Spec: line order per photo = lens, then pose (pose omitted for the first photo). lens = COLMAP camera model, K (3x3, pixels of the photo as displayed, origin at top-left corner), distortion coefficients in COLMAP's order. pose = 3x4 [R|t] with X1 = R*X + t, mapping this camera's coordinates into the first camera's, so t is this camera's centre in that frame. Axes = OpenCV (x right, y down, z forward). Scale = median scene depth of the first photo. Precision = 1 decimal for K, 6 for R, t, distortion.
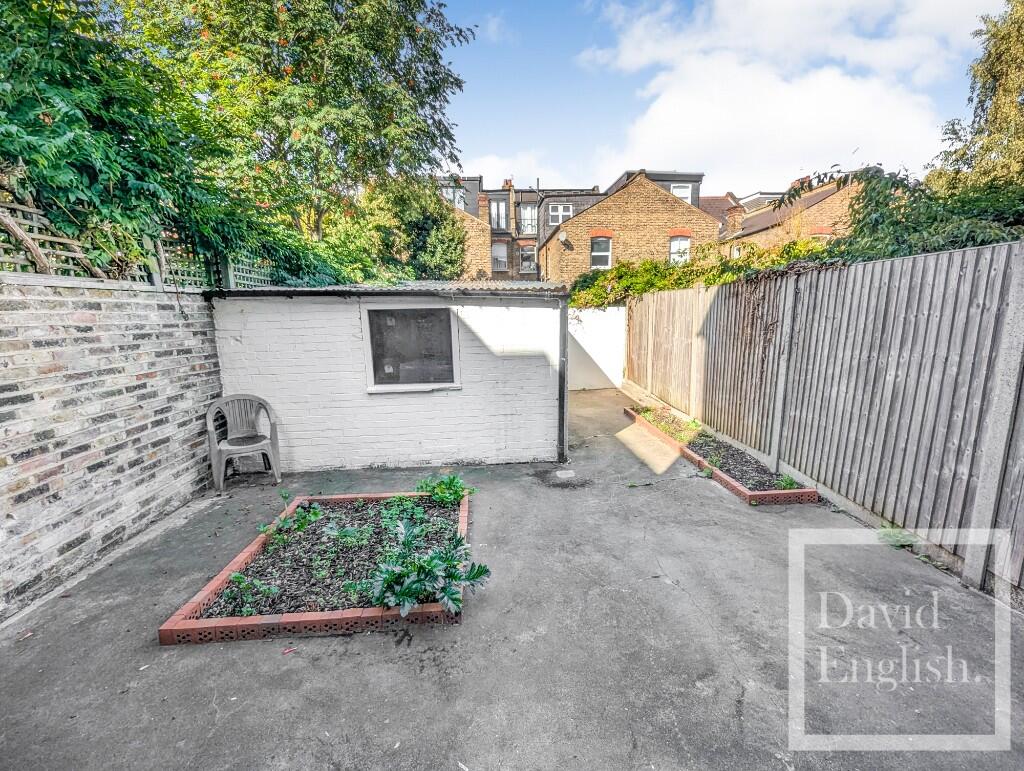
lens RADIAL K [[428.4, 0, 512.0], [0, 428.4, 385.5], [0, 0, 1]] dist [0.000428, 0.000076]
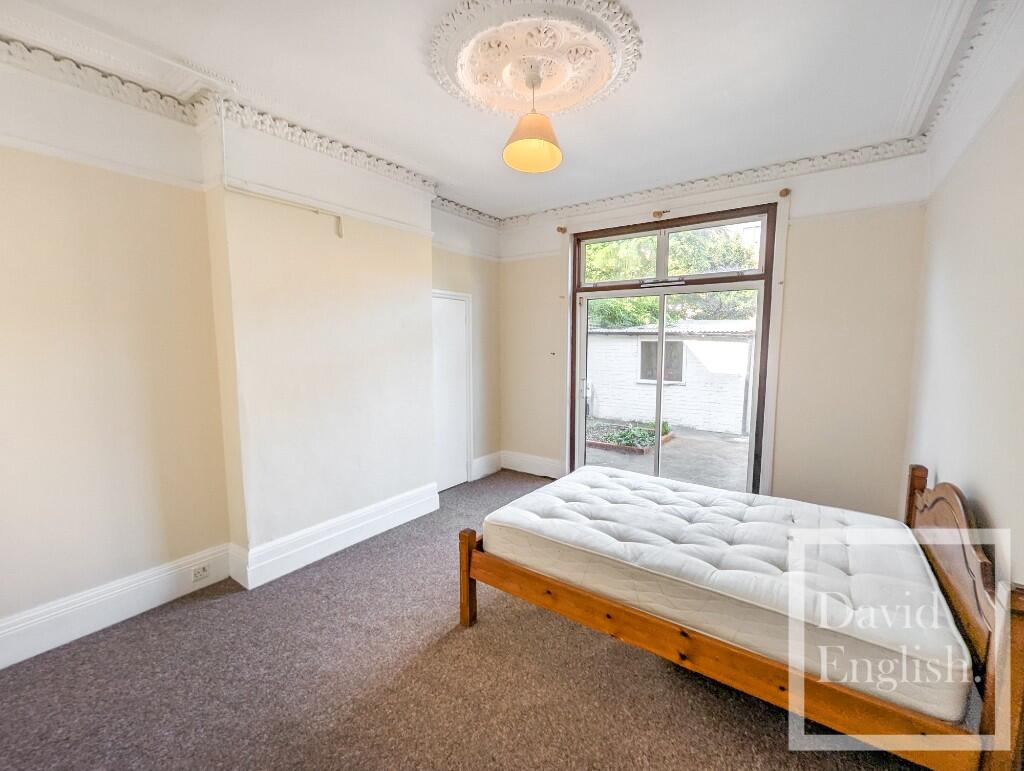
lens RADIAL K [[428.4, 0, 512.0], [0, 428.4, 385.5], [0, 0, 1]] dist [0.000428, 0.000076]
pose [[0.755274, 0.086829, -0.649632, 0.532431], [-0.124590, 0.992133, -0.012244, 0.129403], [0.643458, 0.090185, 0.760150, -0.906364]]
